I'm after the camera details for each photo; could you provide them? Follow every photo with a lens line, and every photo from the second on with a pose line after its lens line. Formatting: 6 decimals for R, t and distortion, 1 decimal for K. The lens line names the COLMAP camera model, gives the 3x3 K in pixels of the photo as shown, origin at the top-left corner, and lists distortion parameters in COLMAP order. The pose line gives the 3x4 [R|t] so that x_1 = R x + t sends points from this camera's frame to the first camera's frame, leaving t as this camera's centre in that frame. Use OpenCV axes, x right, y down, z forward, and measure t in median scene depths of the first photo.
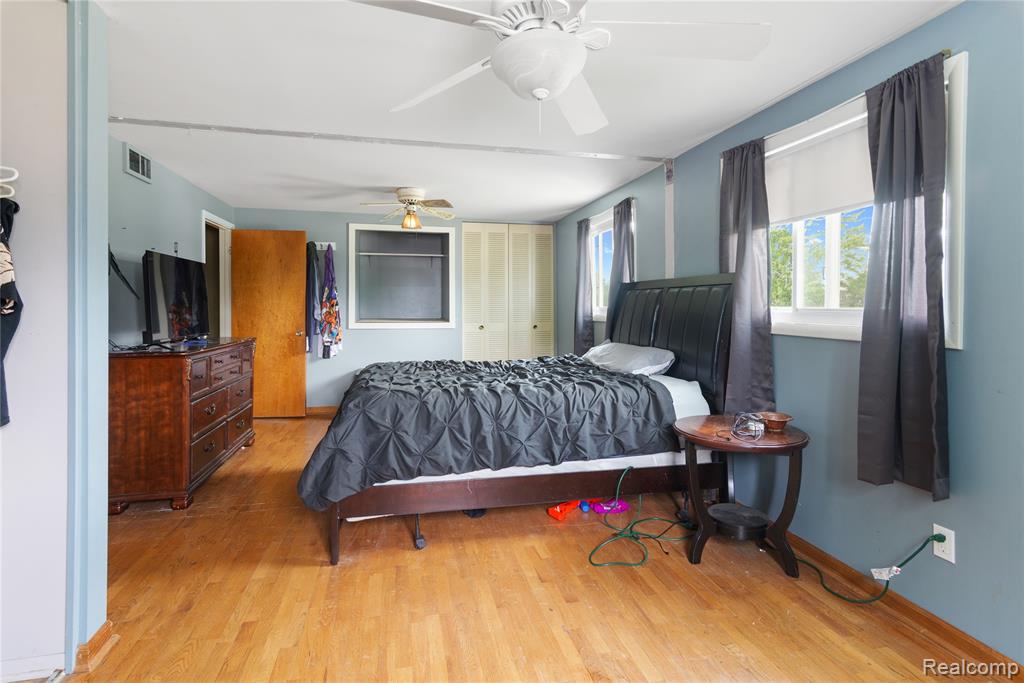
lens RADIAL K [[500.6, 0, 508.9], [0, 500.6, 304.5], [0, 0, 1]] dist [-0.000238, -0.000092]
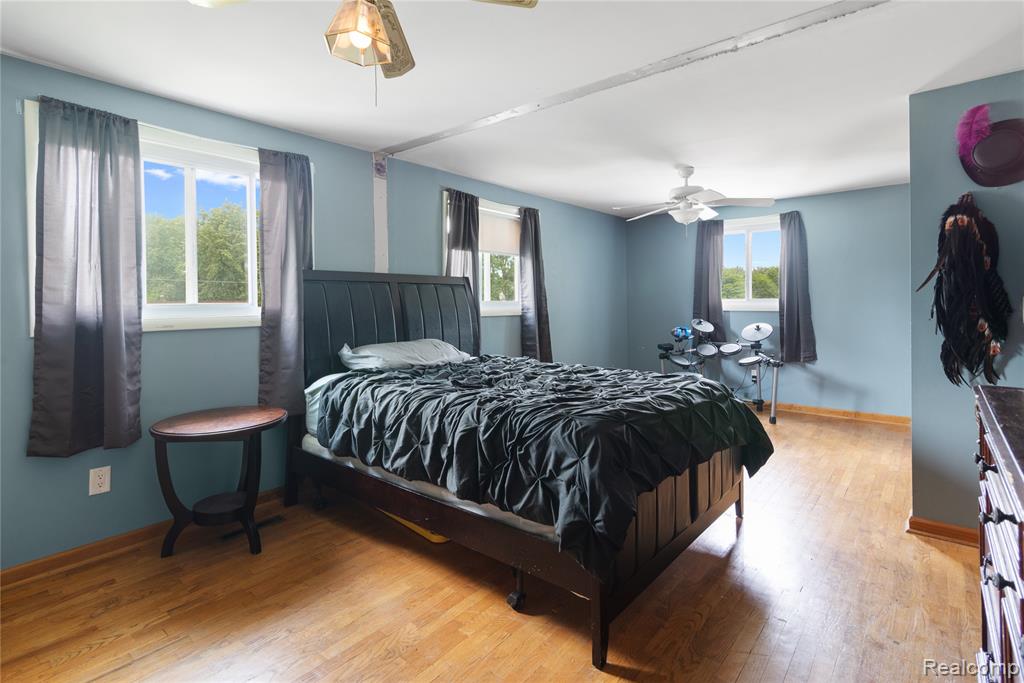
lens RADIAL K [[500.6, 0, 508.9], [0, 500.6, 304.5], [0, 0, 1]] dist [-0.000238, -0.000092]
pose [[-0.604397, -0.007308, 0.796650, -0.715689], [-0.000490, 0.999961, 0.008802, 0.001257], [-0.796683, 0.004929, -0.604377, 1.594568]]
